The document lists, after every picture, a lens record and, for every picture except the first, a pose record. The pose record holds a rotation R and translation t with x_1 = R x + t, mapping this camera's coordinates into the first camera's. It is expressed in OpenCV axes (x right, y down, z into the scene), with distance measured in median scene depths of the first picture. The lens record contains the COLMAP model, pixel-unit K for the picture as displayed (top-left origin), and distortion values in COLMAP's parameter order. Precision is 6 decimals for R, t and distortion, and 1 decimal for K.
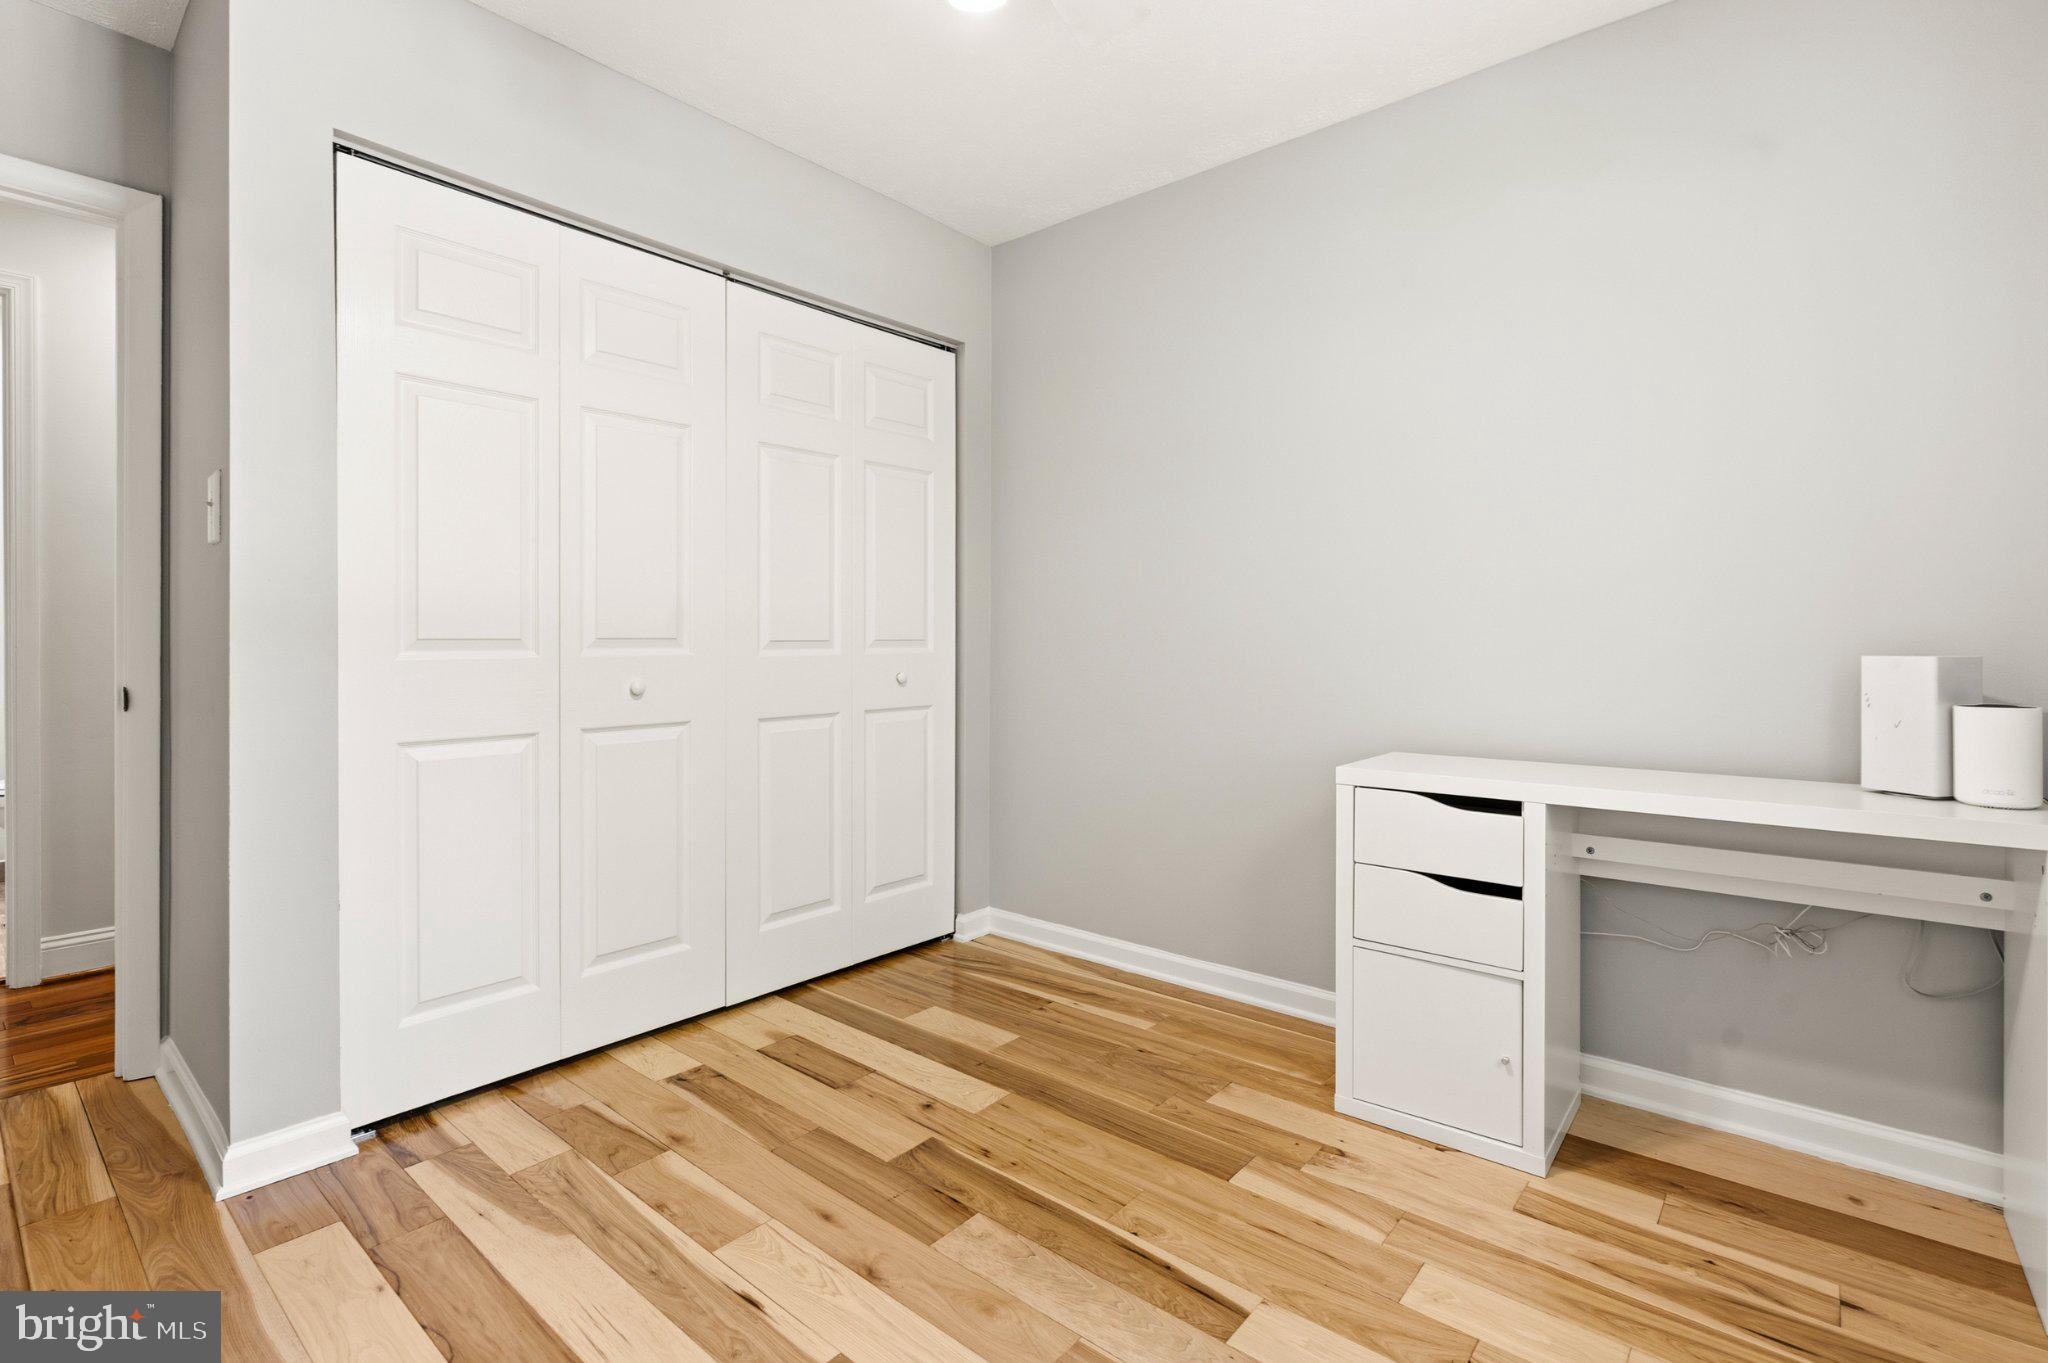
lens RADIAL K [[927.7, 0, 1012.1], [0, 927.7, 678.3], [0, 0, 1]] dist [-0.000578, 0.000579]
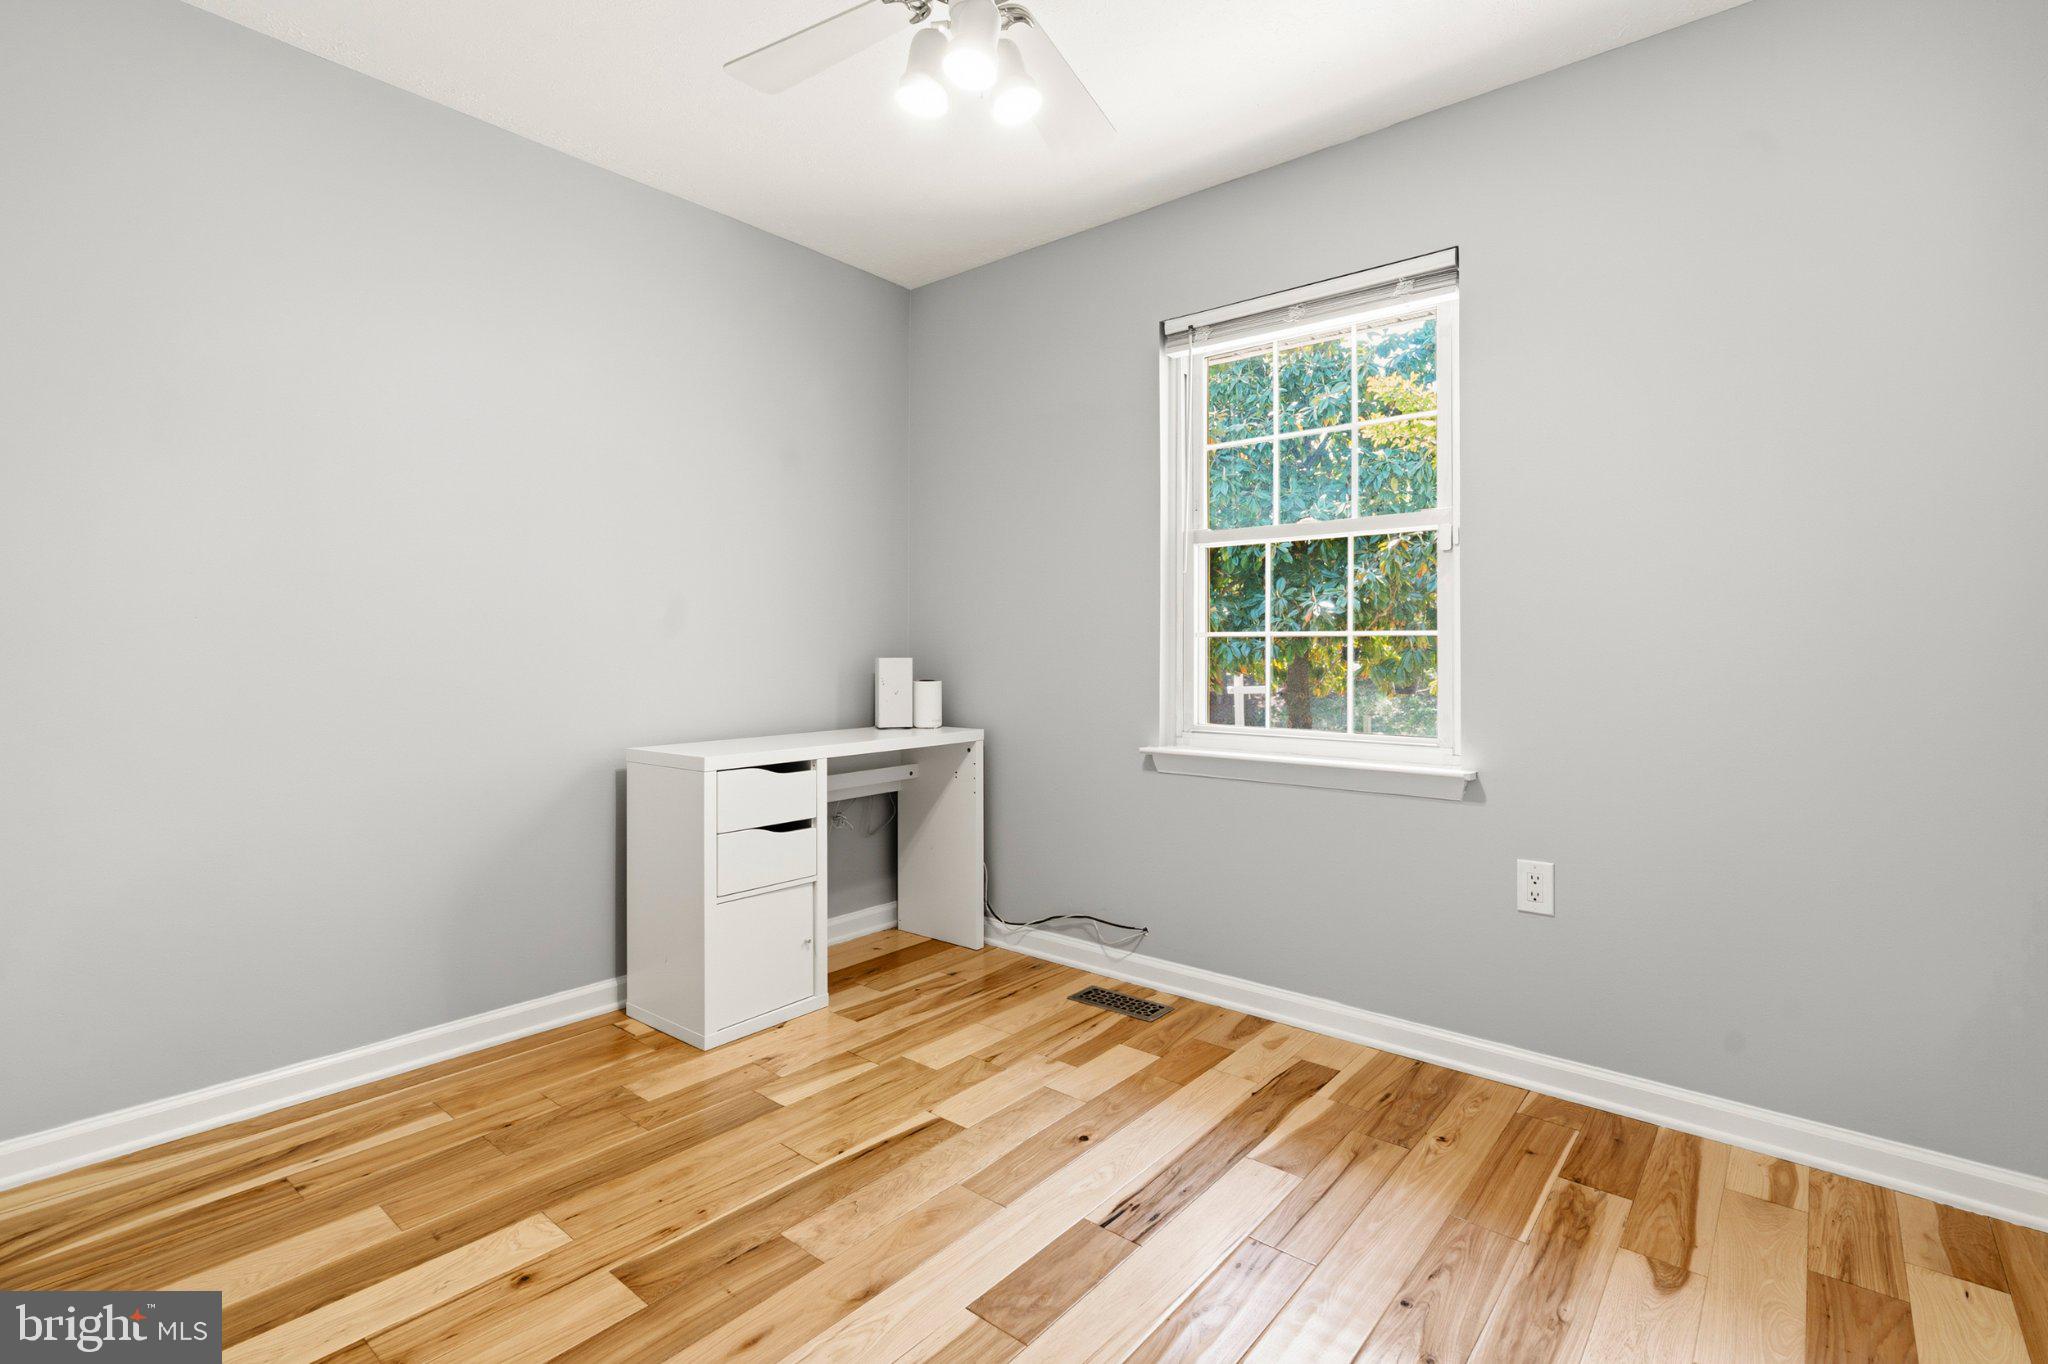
lens RADIAL K [[927.7, 0, 1012.1], [0, 927.7, 678.8], [0, 0, 1]] dist [-0.000578, 0.000579]
pose [[0.014385, -0.032089, 0.999381, -0.907374], [0.032096, 0.998985, 0.031615, -0.031302], [-0.999381, 0.031622, 0.015400, 0.656241]]
